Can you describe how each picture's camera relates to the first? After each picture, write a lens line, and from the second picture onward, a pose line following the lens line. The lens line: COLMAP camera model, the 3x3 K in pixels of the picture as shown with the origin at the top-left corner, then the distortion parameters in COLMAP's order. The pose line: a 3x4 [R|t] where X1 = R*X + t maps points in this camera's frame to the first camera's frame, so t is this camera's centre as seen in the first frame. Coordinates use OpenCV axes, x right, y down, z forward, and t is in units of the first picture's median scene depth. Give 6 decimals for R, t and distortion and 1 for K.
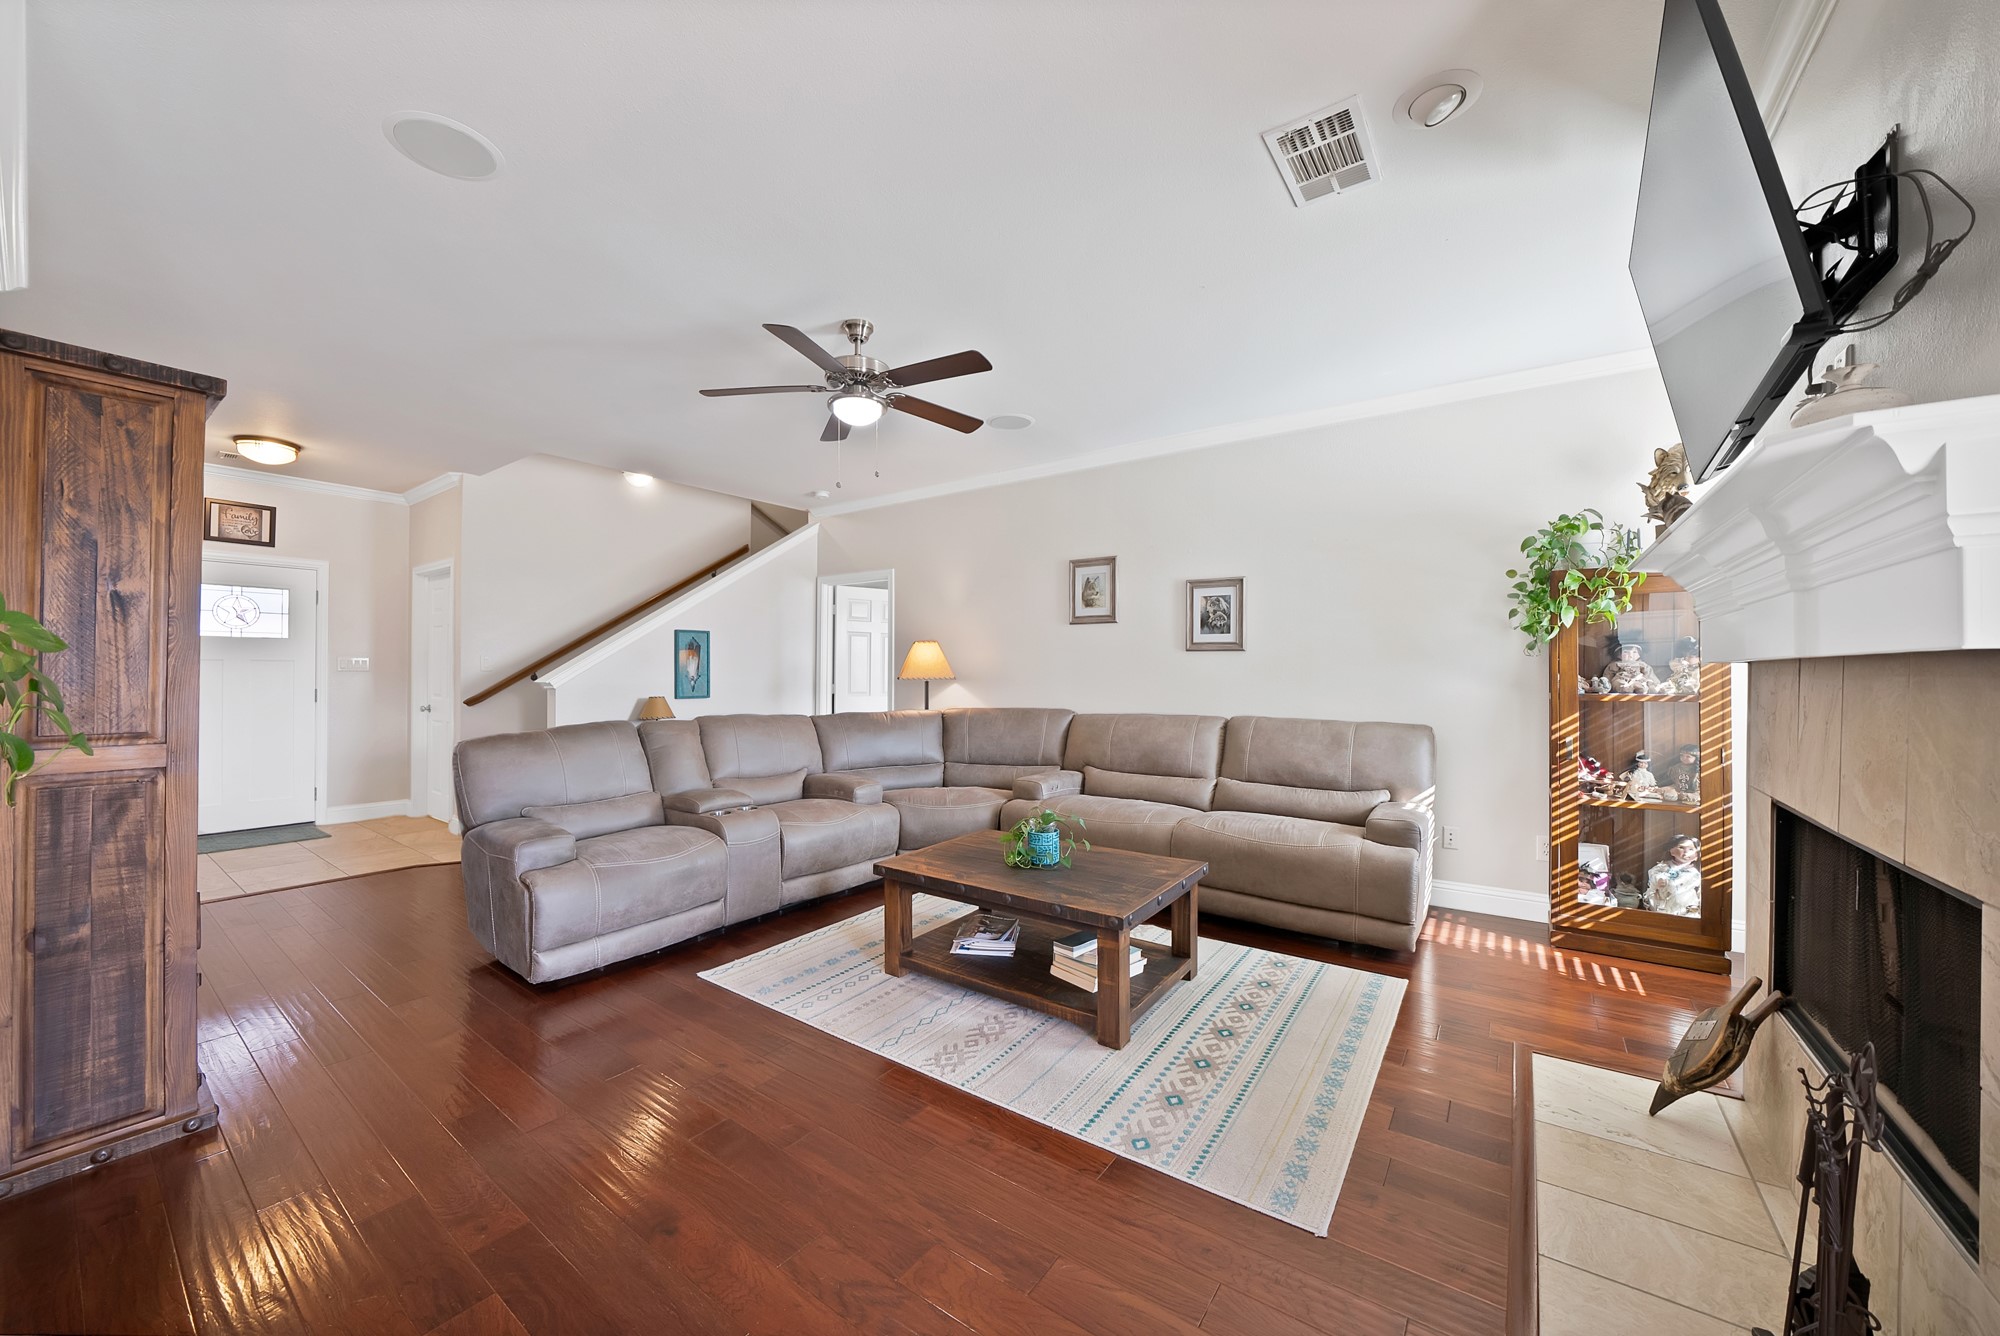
lens RADIAL K [[720.4, 0, 992.7], [0, 720.4, 664.9], [0, 0, 1]] dist [-0.017536, 0.000287]
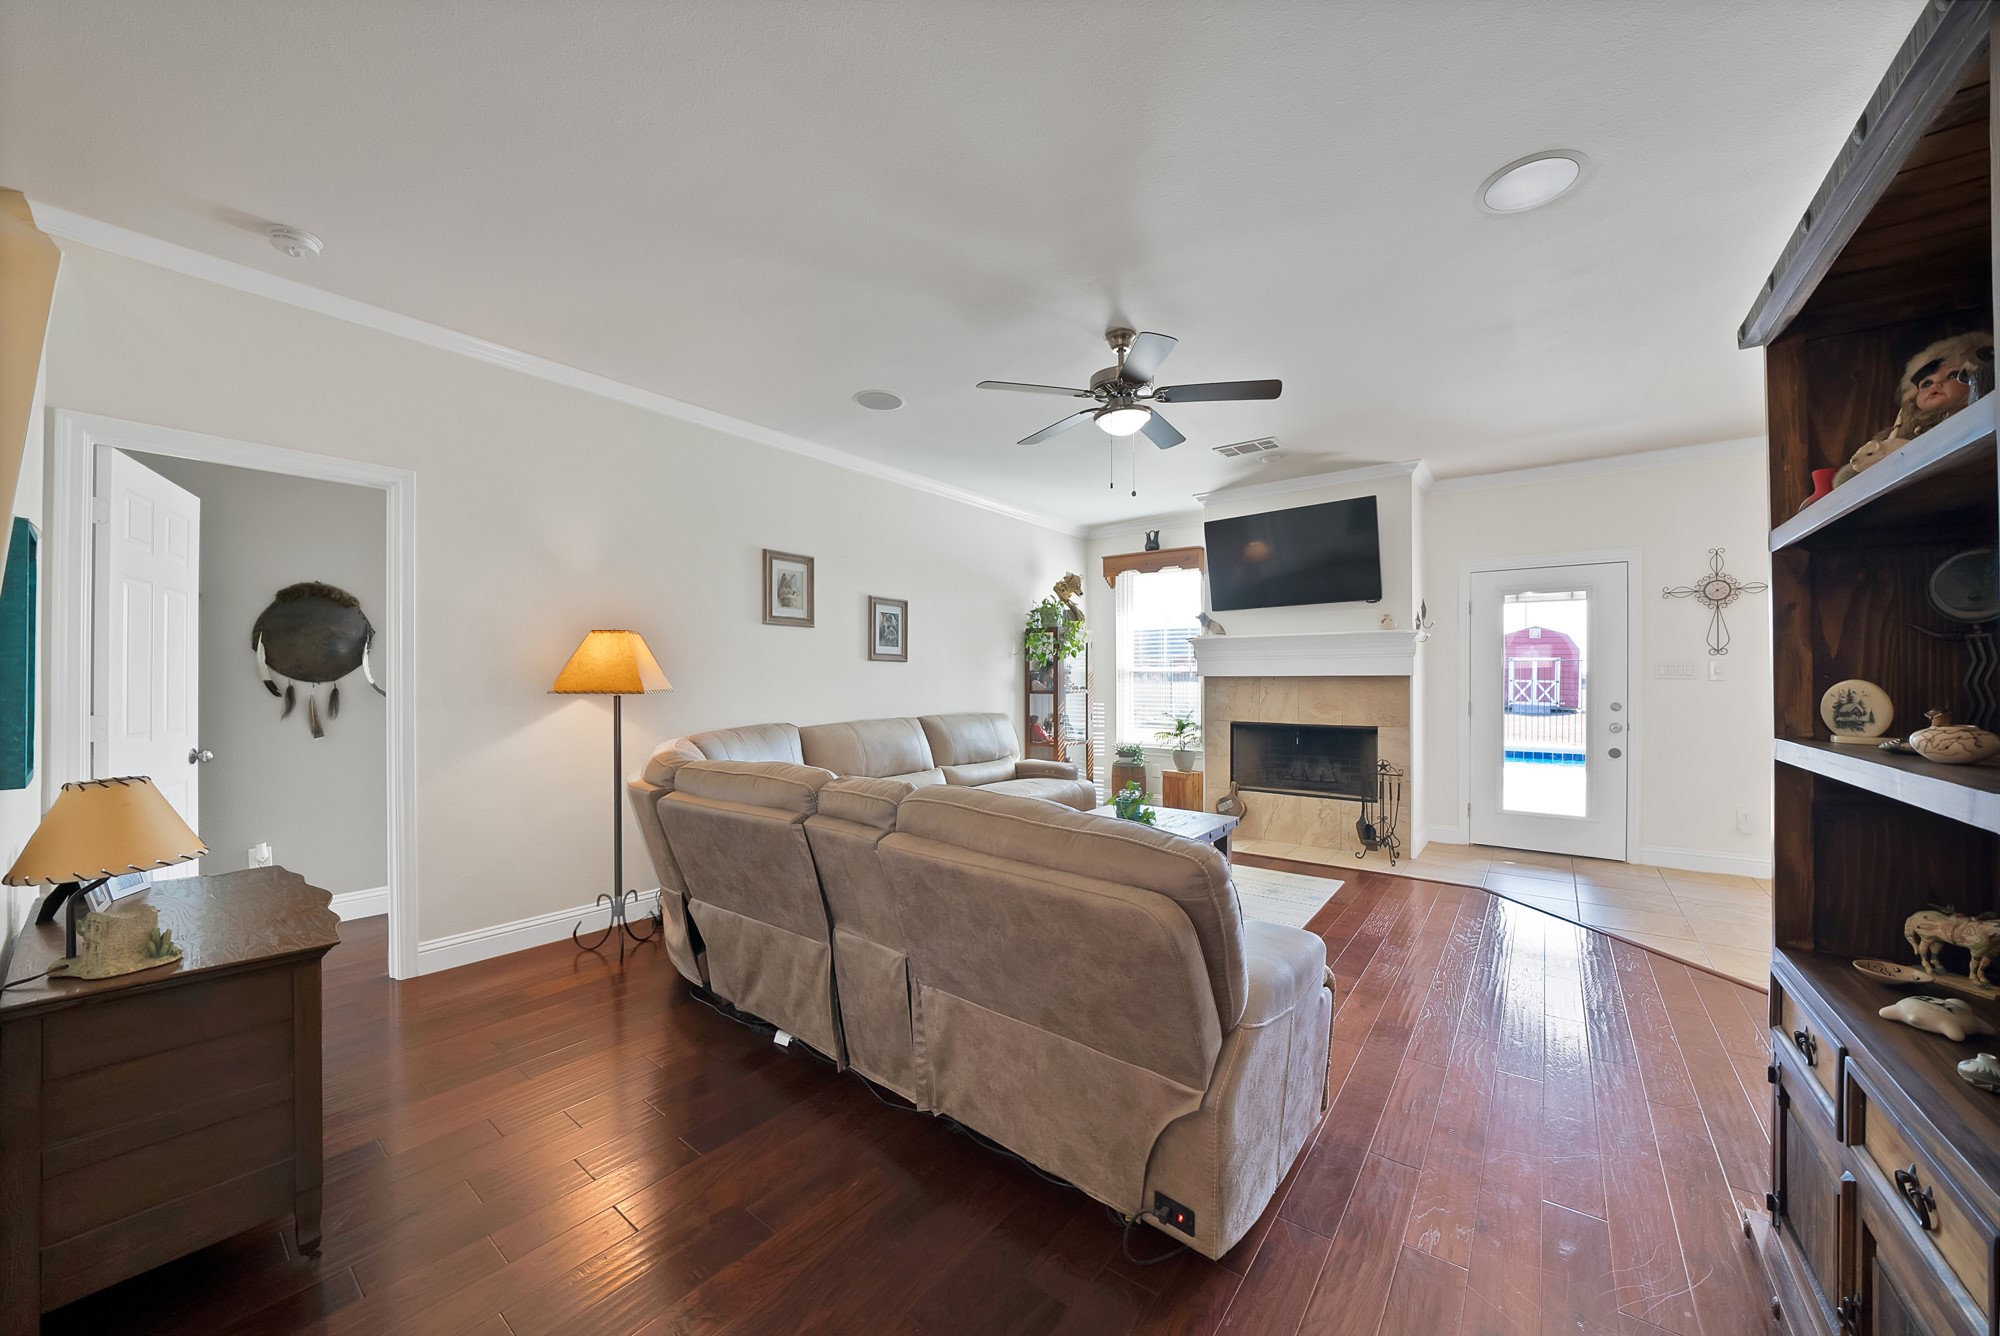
lens RADIAL K [[720.4, 0, 984.7], [0, 720.4, 673.1], [0, 0, 1]] dist [-0.017536, 0.000287]
pose [[0.052682, 0.012345, 0.998535, -0.826816], [-0.009462, 0.999885, -0.011863, 0.012255], [-0.998567, -0.008823, 0.052793, 0.775951]]
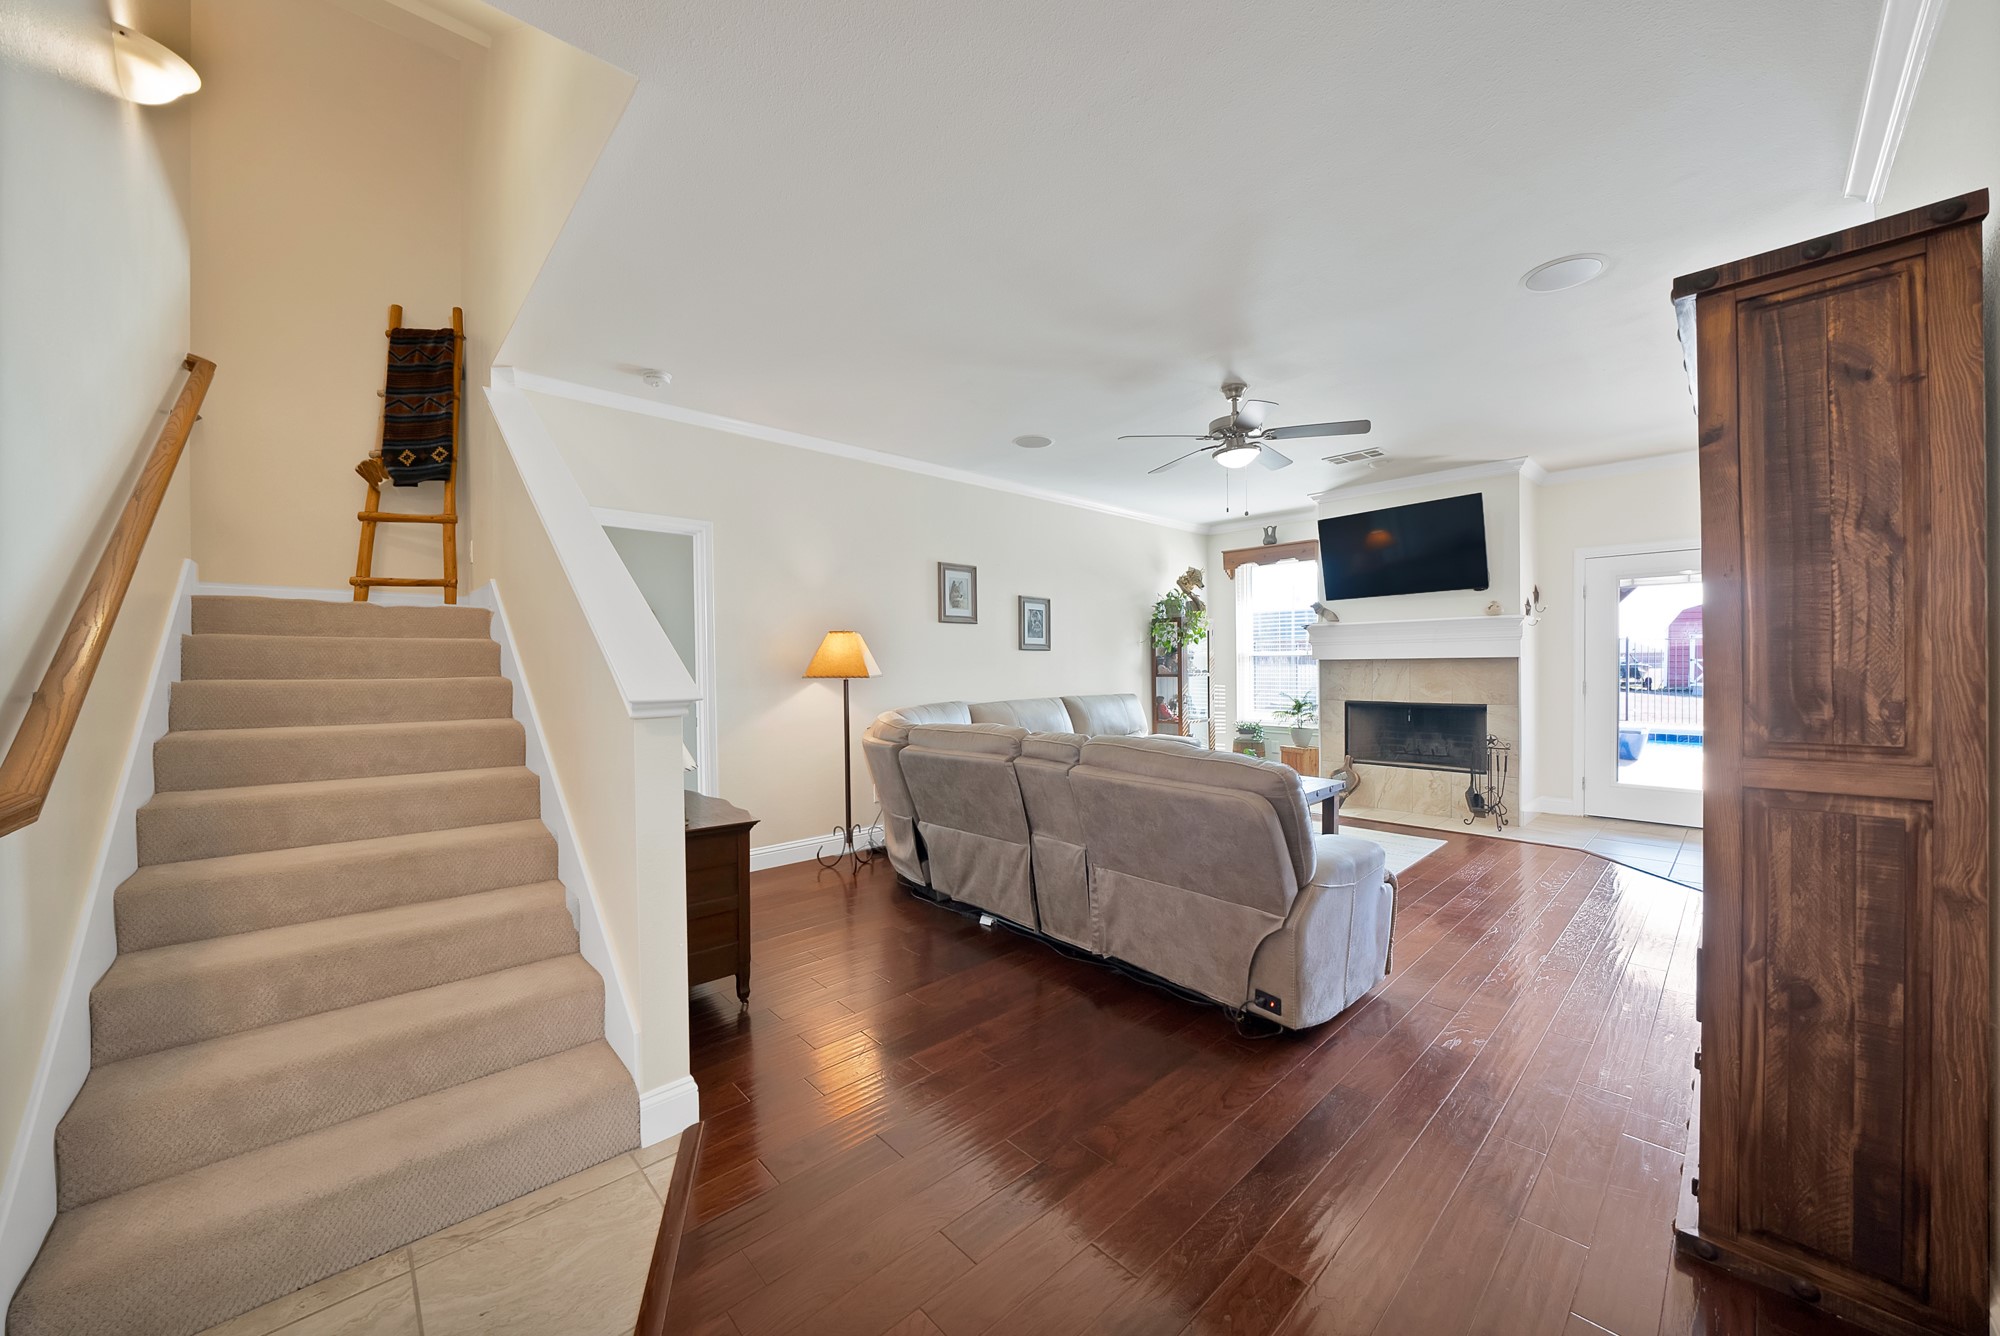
lens RADIAL K [[720.4, 0, 976.5], [0, 720.4, 668.1], [0, 0, 1]] dist [-0.017536, 0.000287]
pose [[0.222401, -0.001711, 0.974954, -1.044397], [0.000409, 0.999999, 0.001662, 0.012742], [-0.974955, 0.000029, 0.222401, 0.794757]]
